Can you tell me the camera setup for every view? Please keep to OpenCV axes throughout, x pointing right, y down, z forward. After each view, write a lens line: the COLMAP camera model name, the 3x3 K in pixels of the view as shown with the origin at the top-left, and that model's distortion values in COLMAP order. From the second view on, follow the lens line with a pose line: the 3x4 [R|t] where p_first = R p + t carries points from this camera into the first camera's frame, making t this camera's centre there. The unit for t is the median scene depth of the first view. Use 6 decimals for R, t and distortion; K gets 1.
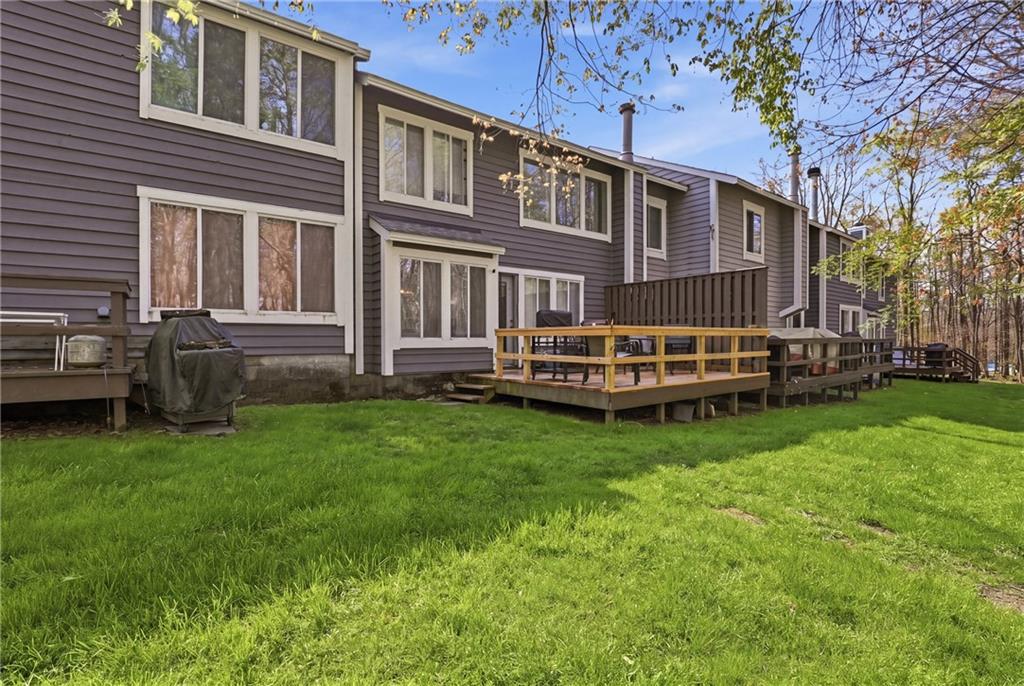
lens RADIAL K [[489.4, 0, 511.4], [0, 489.4, 343.7], [0, 0, 1]] dist [-0.026707, 0.000329]
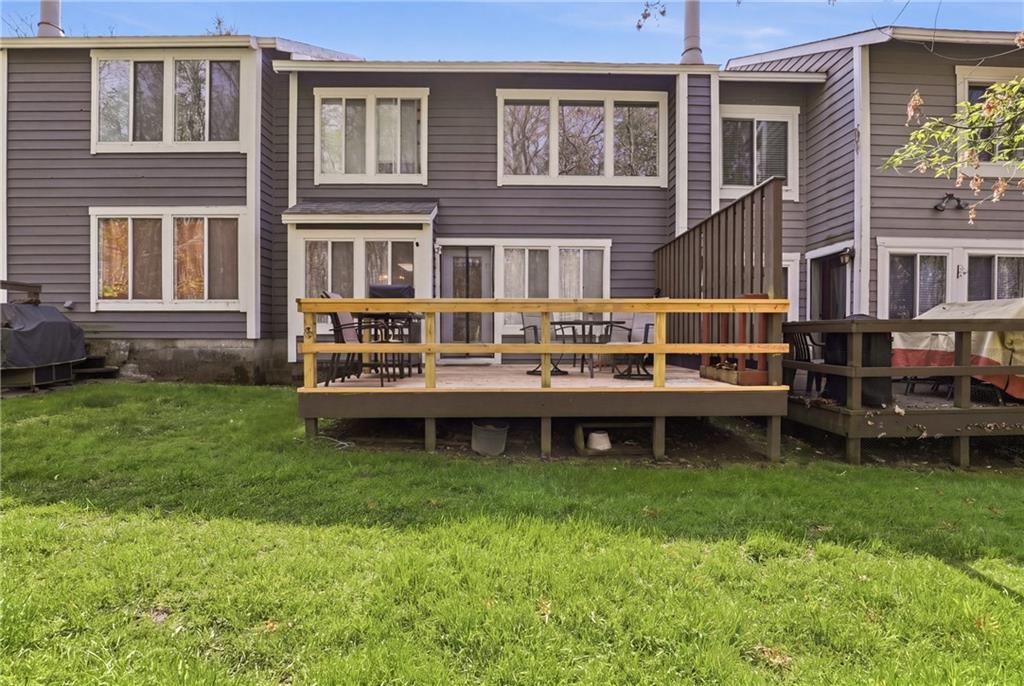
lens RADIAL K [[489.4, 0, 513.8], [0, 489.4, 342.6], [0, 0, 1]] dist [-0.026707, 0.000329]
pose [[0.799817, 0.011778, -0.600129, 0.646015], [-0.007000, 0.999922, 0.010296, 0.012578], [0.600204, -0.004034, 0.799837, 0.451883]]
